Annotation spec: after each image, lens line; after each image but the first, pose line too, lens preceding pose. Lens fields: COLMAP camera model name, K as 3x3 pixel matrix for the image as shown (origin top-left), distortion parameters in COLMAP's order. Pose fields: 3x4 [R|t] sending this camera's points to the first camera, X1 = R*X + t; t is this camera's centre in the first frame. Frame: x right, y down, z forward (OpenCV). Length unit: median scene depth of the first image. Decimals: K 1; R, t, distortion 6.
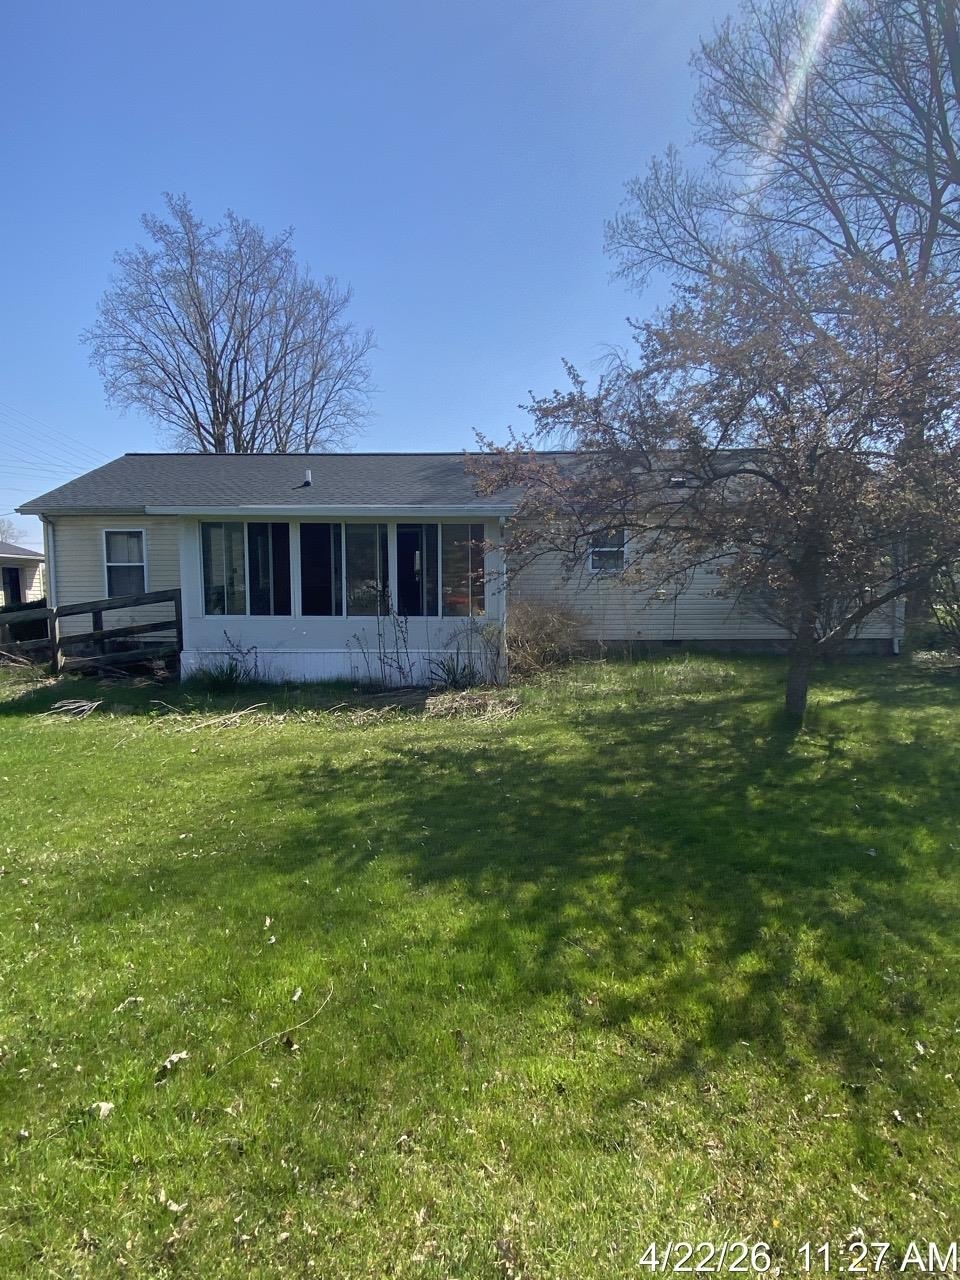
lens RADIAL K [[672.0, 0, 480.1], [0, 672.0, 642.8], [0, 0, 1]] dist [-0.007247, -0.002156]
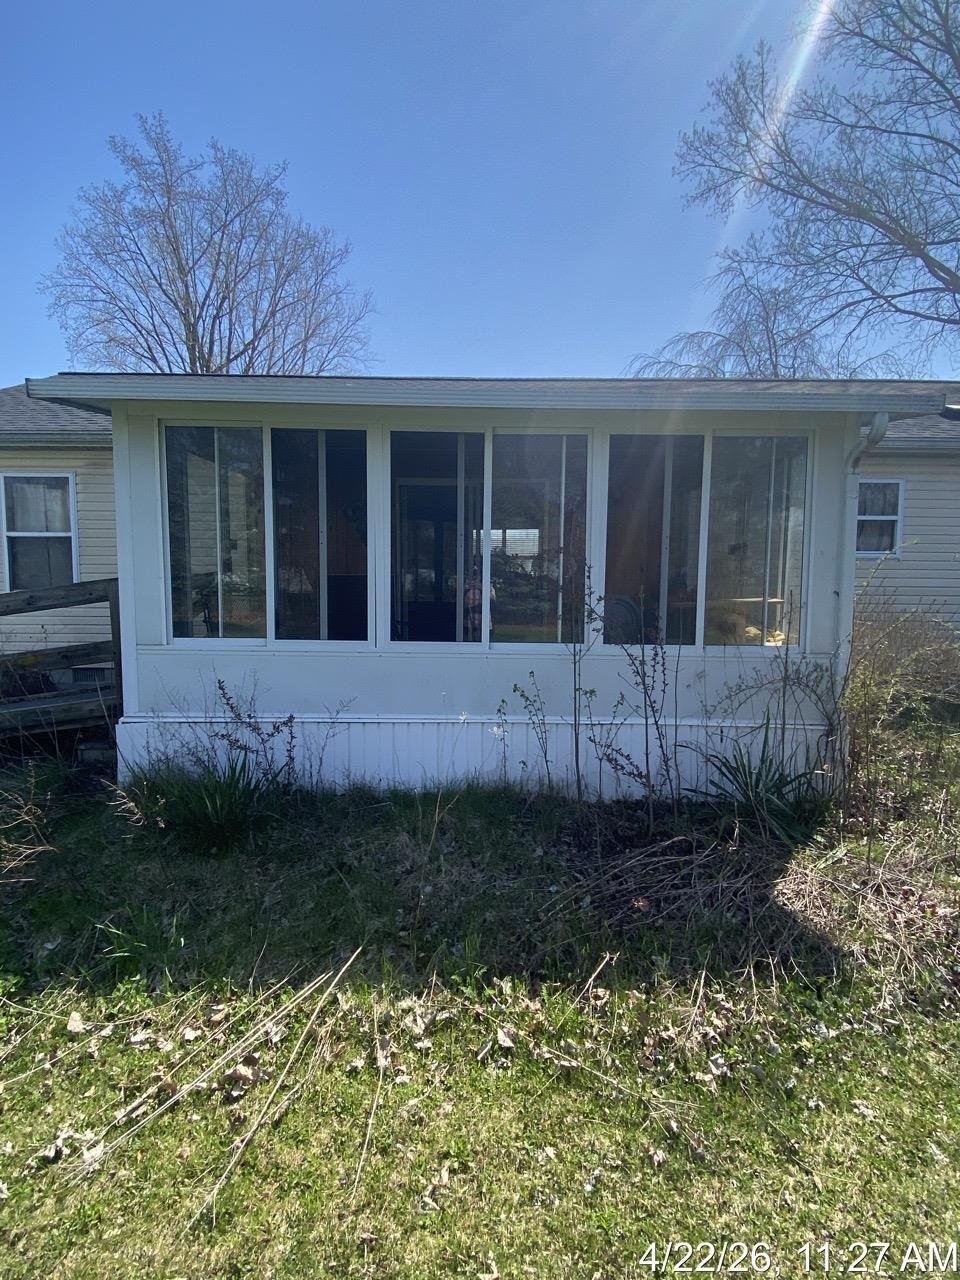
lens RADIAL K [[672.0, 0, 480.0], [0, 672.0, 636.9], [0, 0, 1]] dist [-0.007247, -0.002156]
pose [[0.999512, 0.010017, 0.029584, -0.048744], [-0.010172, 0.999935, 0.005095, -0.010268], [-0.029531, -0.005394, 0.999549, 0.122093]]
